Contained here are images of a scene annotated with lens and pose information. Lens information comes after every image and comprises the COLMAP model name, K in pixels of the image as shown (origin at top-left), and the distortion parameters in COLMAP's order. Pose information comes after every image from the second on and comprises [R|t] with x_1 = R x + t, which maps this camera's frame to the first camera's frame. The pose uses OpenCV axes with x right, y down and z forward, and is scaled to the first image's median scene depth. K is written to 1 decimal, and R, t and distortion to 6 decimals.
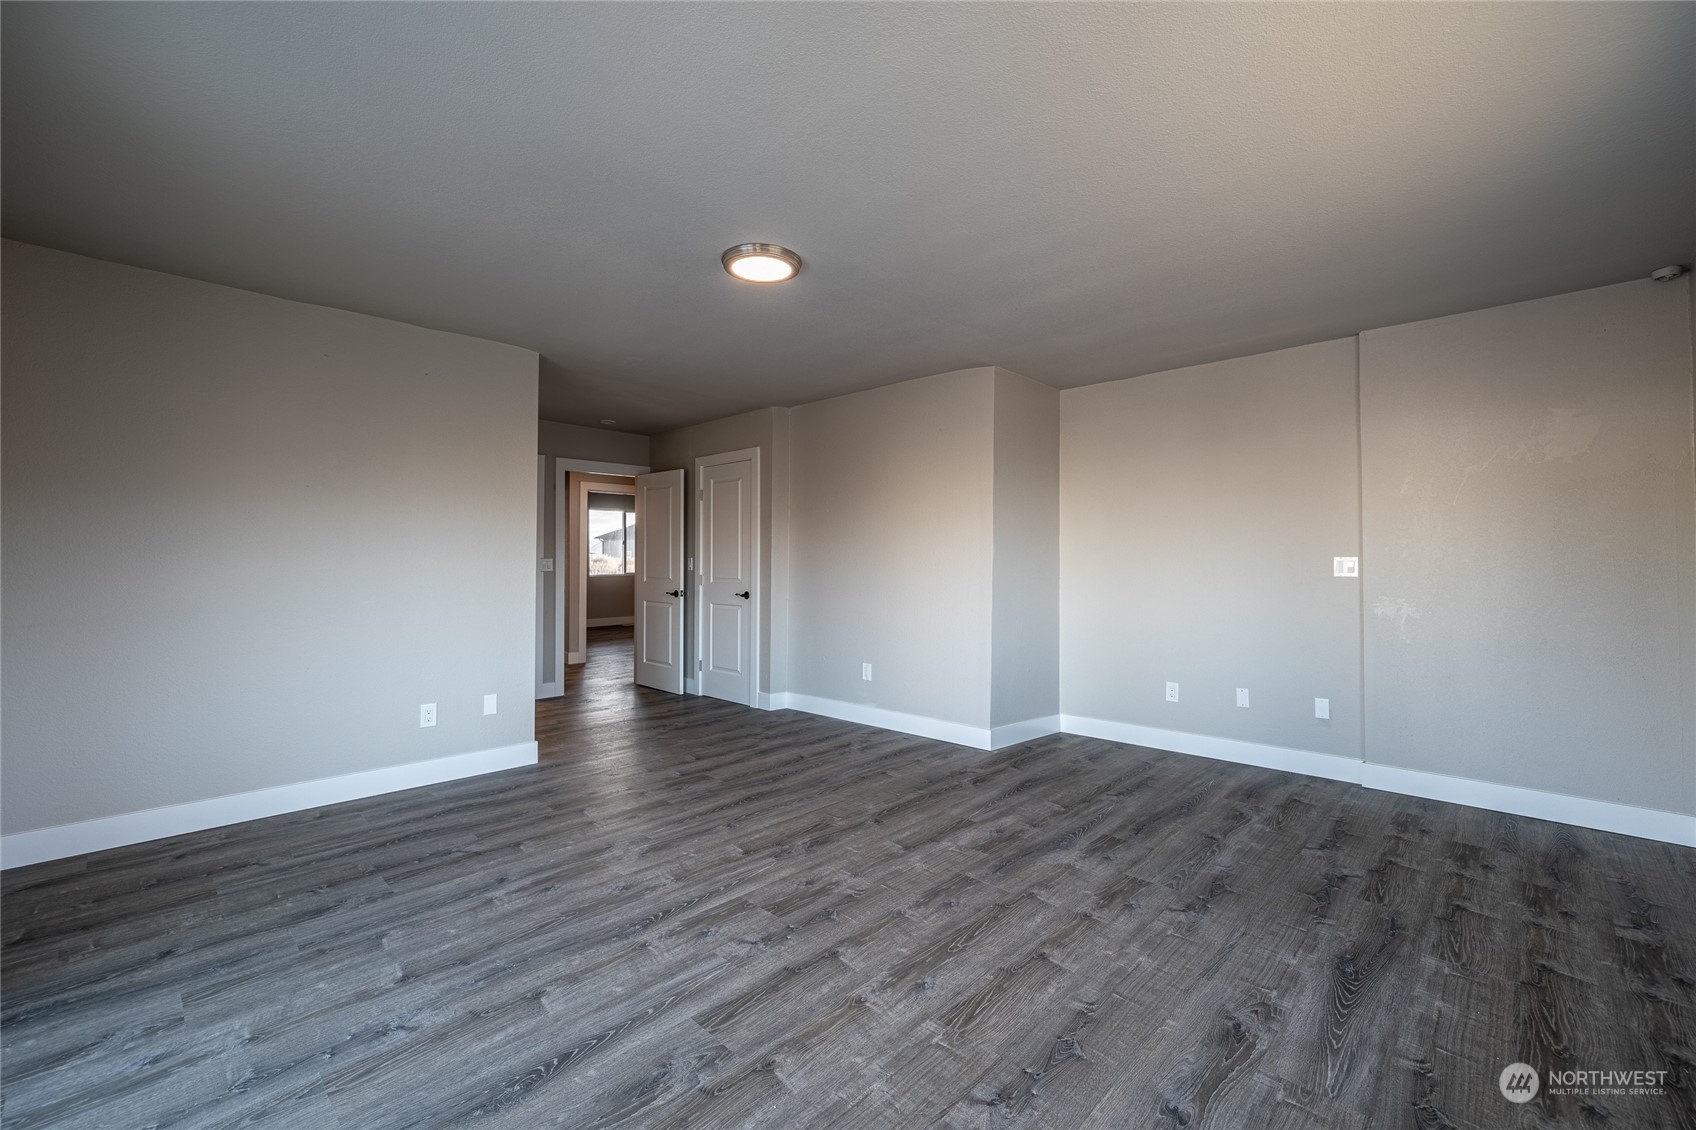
lens RADIAL K [[719.4, 0, 840.3], [0, 719.4, 581.9], [0, 0, 1]] dist [-0.000131, -0.000156]
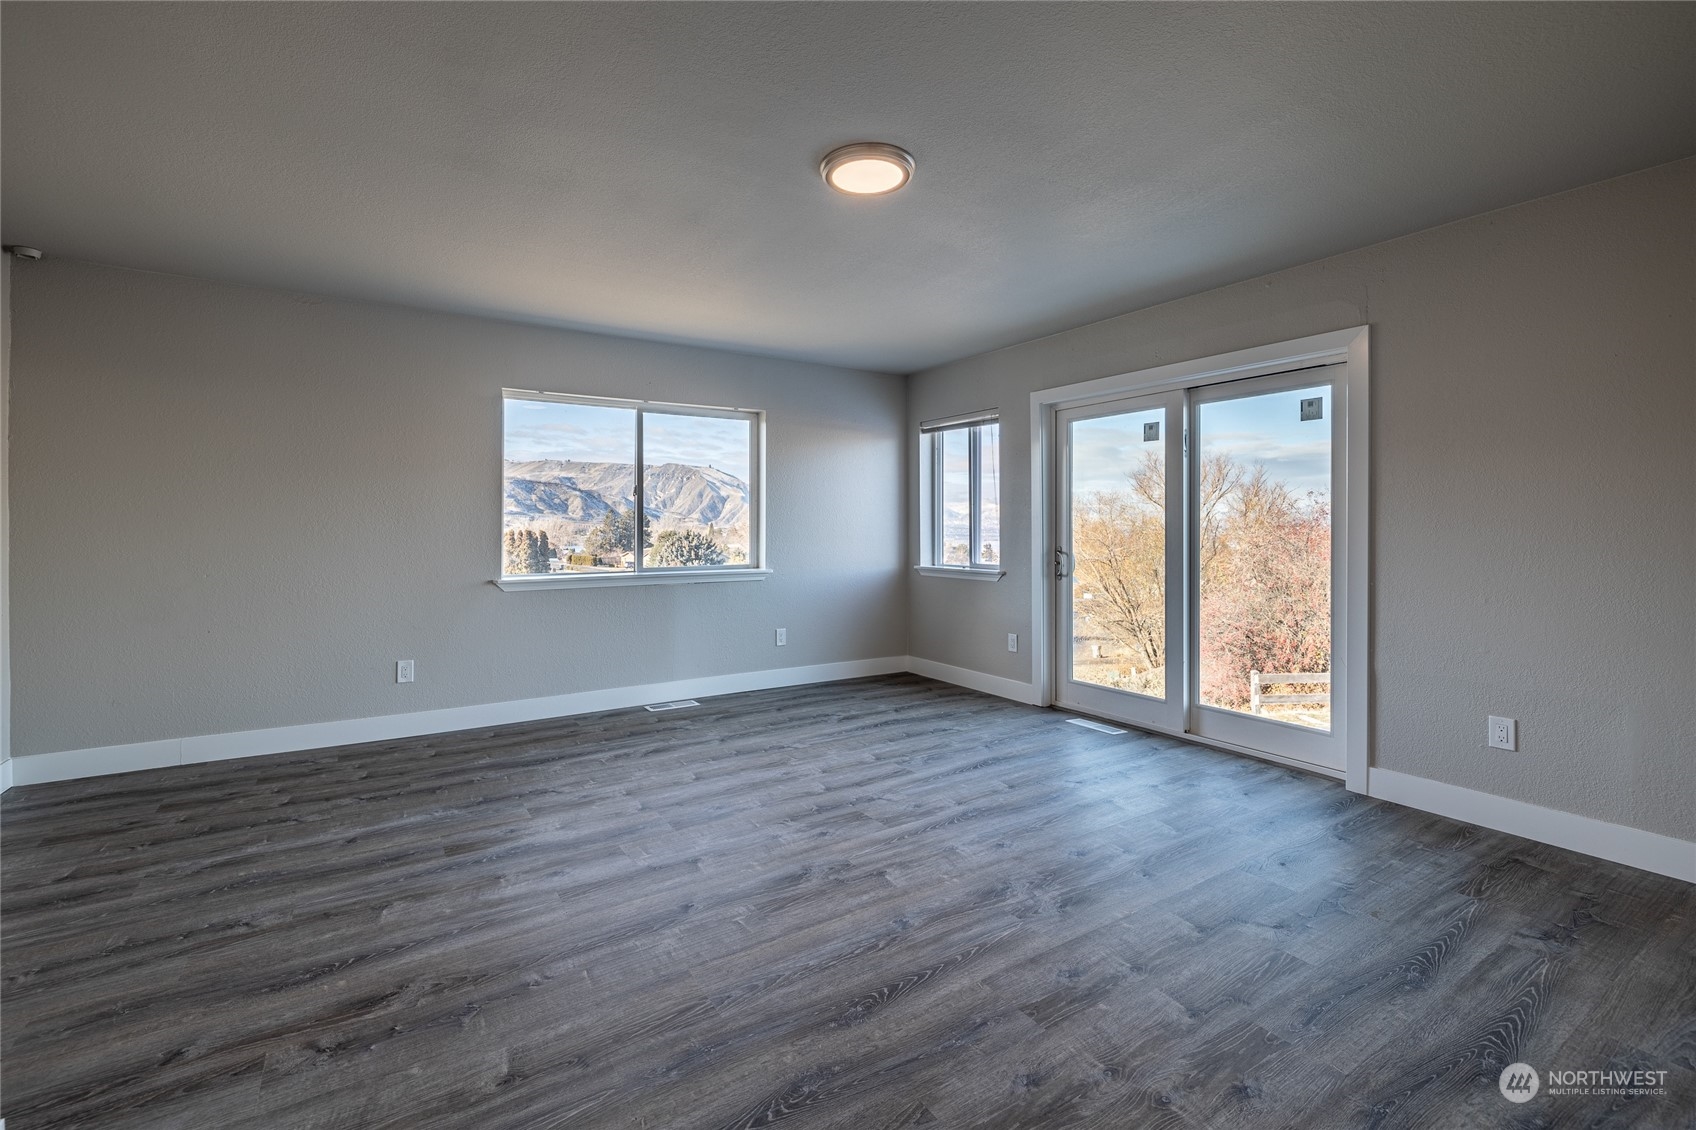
lens RADIAL K [[725.9, 0, 832.7], [0, 725.9, 525.9], [0, 0, 1]] dist [-0.000970, -0.000565]
pose [[-0.975072, -0.004349, 0.221848, -0.281743], [0.001847, 0.999614, 0.027717, -0.055835], [-0.221883, 0.027436, -0.974687, 1.969618]]
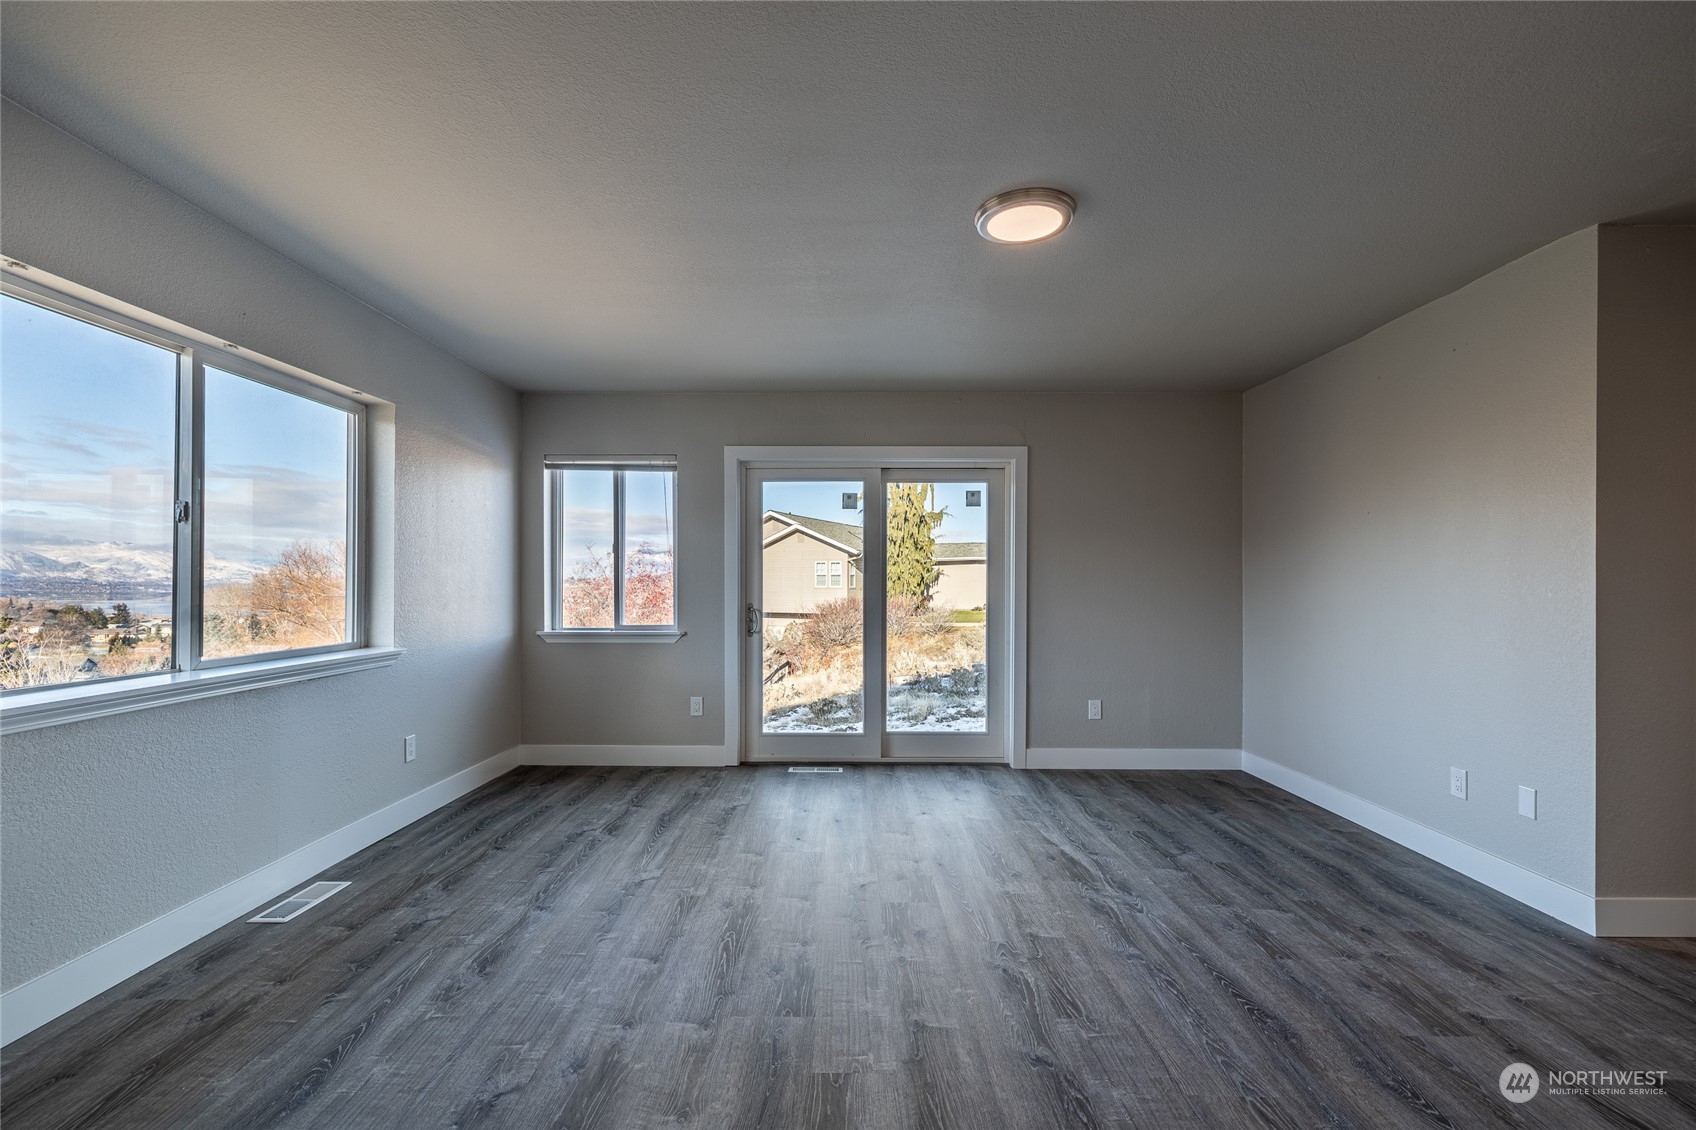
lens RADIAL K [[719.4, 0, 840.3], [0, 719.4, 581.9], [0, 0, 1]] dist [-0.000131, -0.000156]
pose [[-0.722596, -0.008038, -0.691224, 0.653589], [-0.025880, 0.999546, 0.015431, -0.041066], [0.690786, 0.029039, -0.722476, 1.547317]]
